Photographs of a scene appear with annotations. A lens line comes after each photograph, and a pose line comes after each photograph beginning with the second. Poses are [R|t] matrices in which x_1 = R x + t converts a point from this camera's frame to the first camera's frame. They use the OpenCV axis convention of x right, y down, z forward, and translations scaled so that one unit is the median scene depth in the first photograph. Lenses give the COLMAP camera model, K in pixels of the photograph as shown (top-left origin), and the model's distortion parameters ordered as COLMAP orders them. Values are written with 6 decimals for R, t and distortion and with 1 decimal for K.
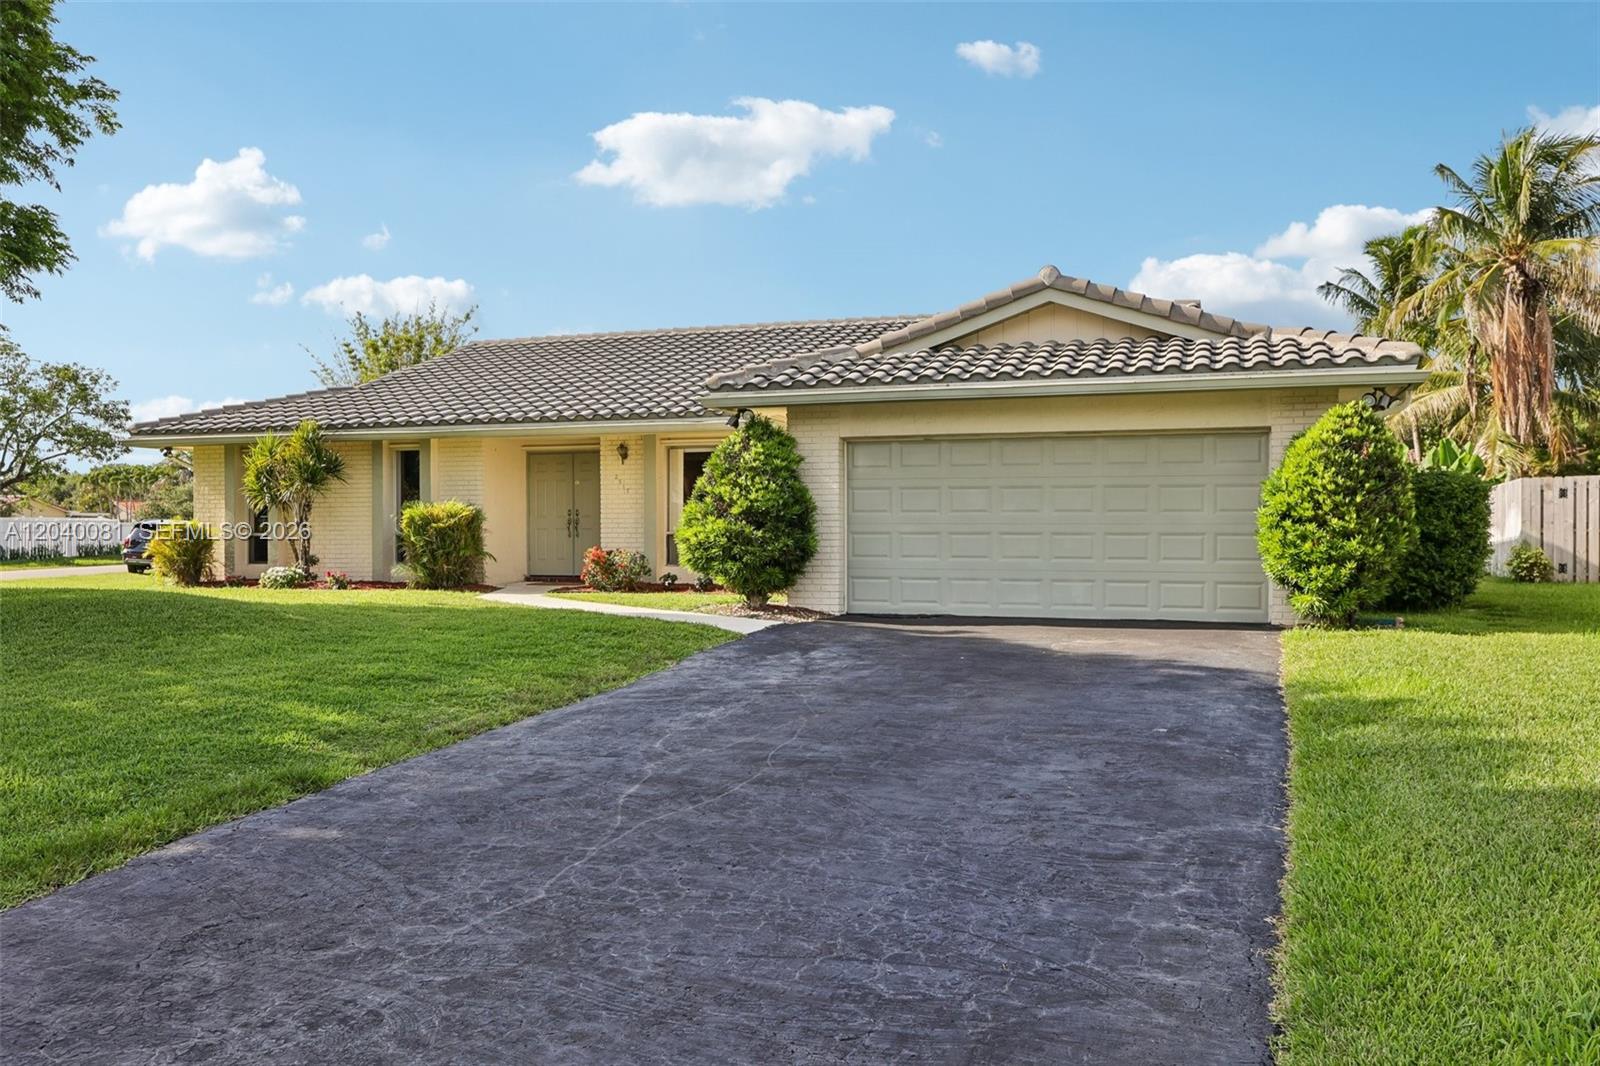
lens RADIAL K [[1339.3, 0, 799.9], [0, 1339.3, 525.0], [0, 0, 1]] dist [0.008988, -0.000940]
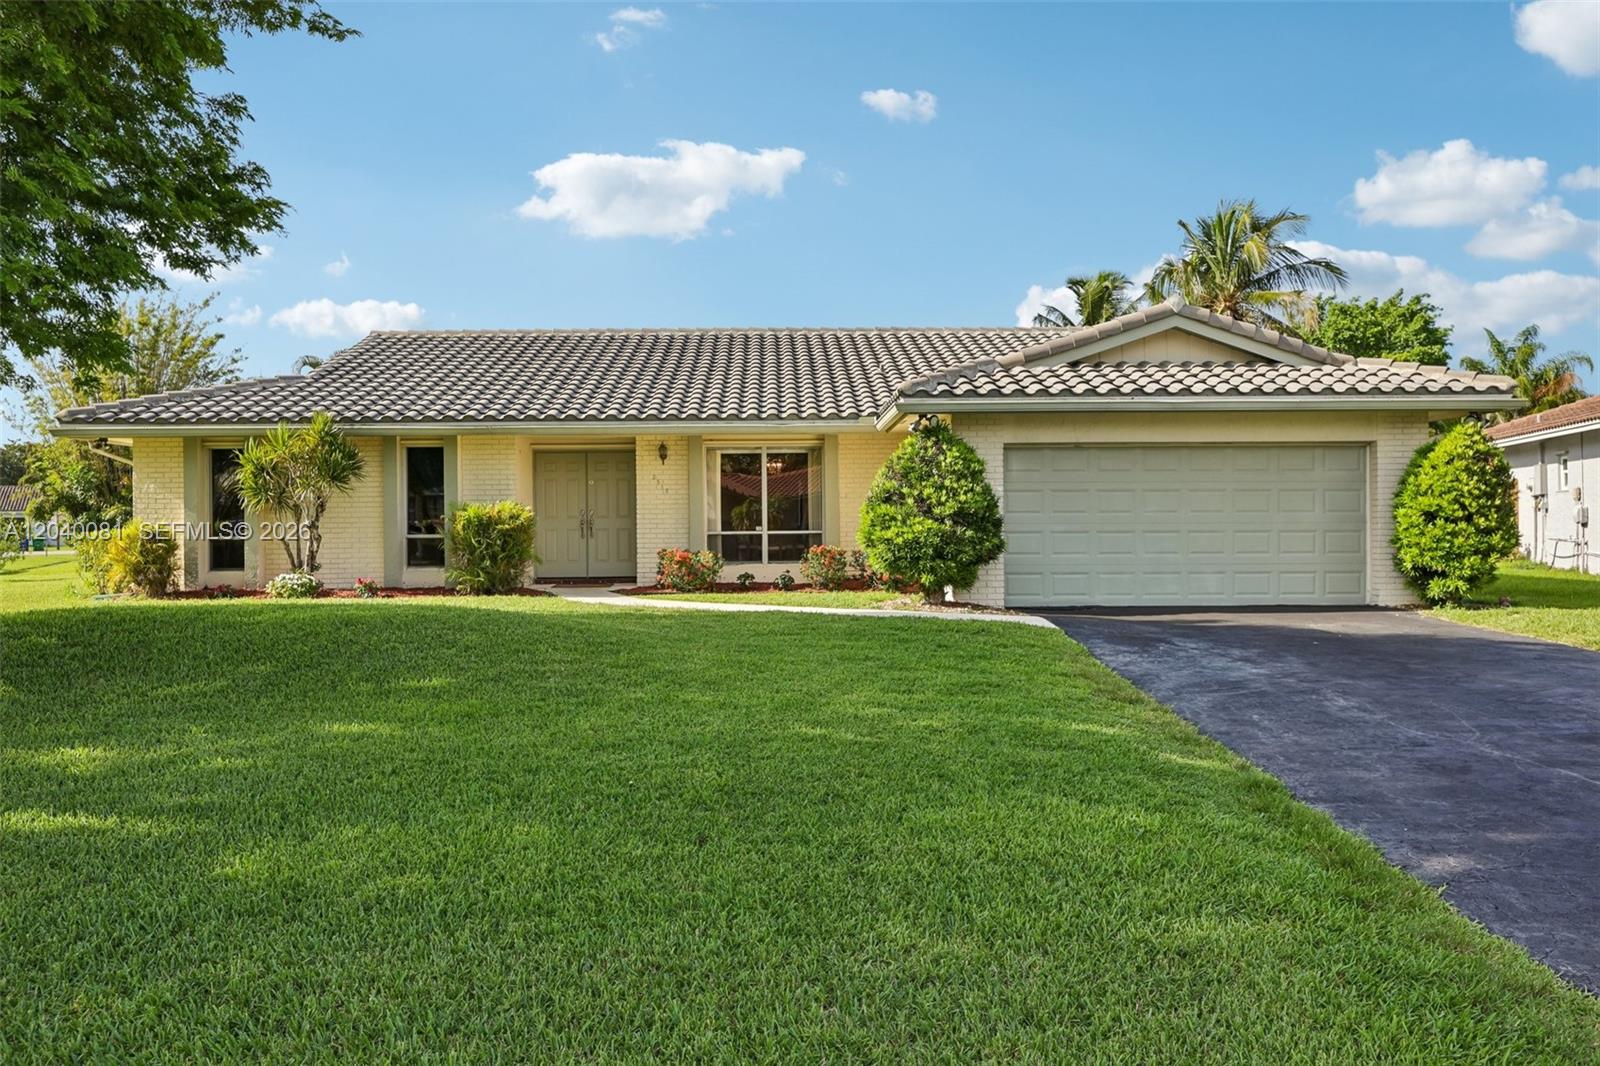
lens RADIAL K [[1249.0, 0, 806.0], [0, 1249.0, 523.2], [0, 0, 1]] dist [0.007477, 0.000104]
pose [[0.935305, -0.004819, 0.353809, -0.478639], [0.004235, 0.999988, 0.002425, -0.004431], [-0.353817, -0.000769, 0.935314, 0.120460]]
